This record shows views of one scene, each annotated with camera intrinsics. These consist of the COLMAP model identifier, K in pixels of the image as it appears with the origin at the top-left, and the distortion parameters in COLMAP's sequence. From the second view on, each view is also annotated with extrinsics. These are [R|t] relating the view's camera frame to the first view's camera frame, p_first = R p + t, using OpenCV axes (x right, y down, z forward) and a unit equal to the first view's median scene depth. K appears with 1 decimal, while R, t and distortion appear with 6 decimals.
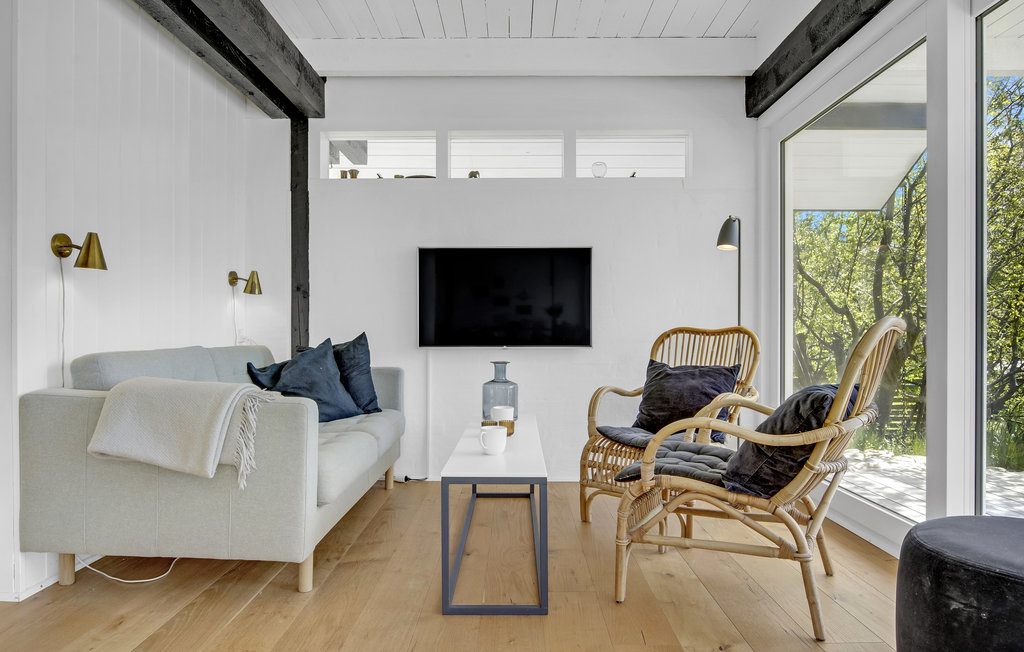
lens RADIAL K [[639.9, 0, 512.0], [0, 639.9, 326.0], [0, 0, 1]] dist [-0.010253, -0.001960]
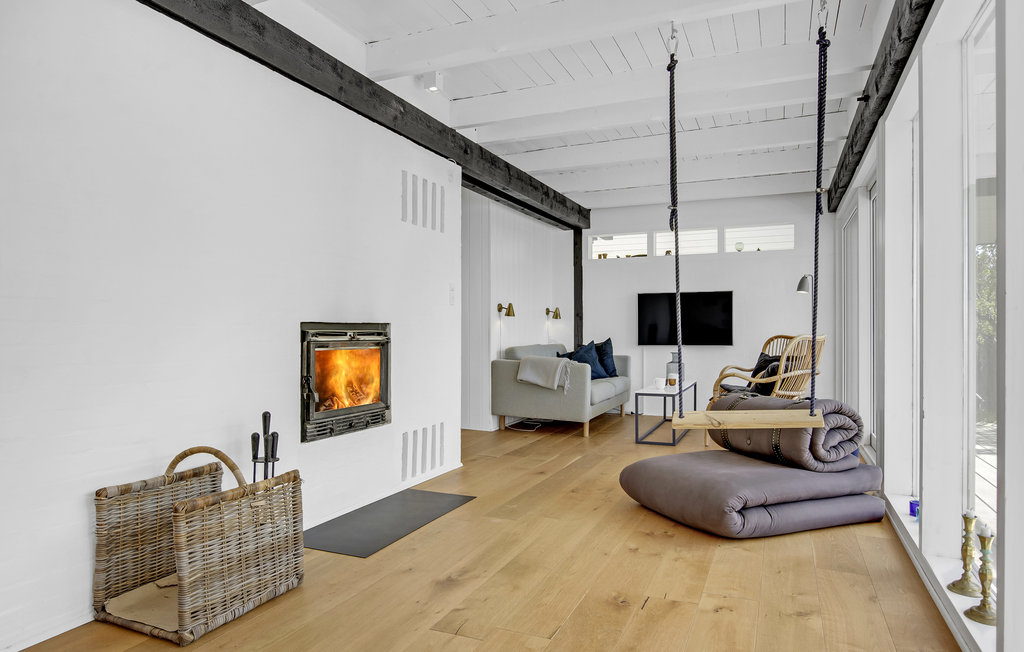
lens RADIAL K [[488.3, 0, 519.8], [0, 488.3, 346.6], [0, 0, 1]] dist [-0.002968, -0.000211]
pose [[0.913343, 0.006947, -0.407132, 0.148133], [0.008522, 0.999309, 0.036169, -0.021497], [0.407102, -0.036504, 0.912653, -0.567463]]
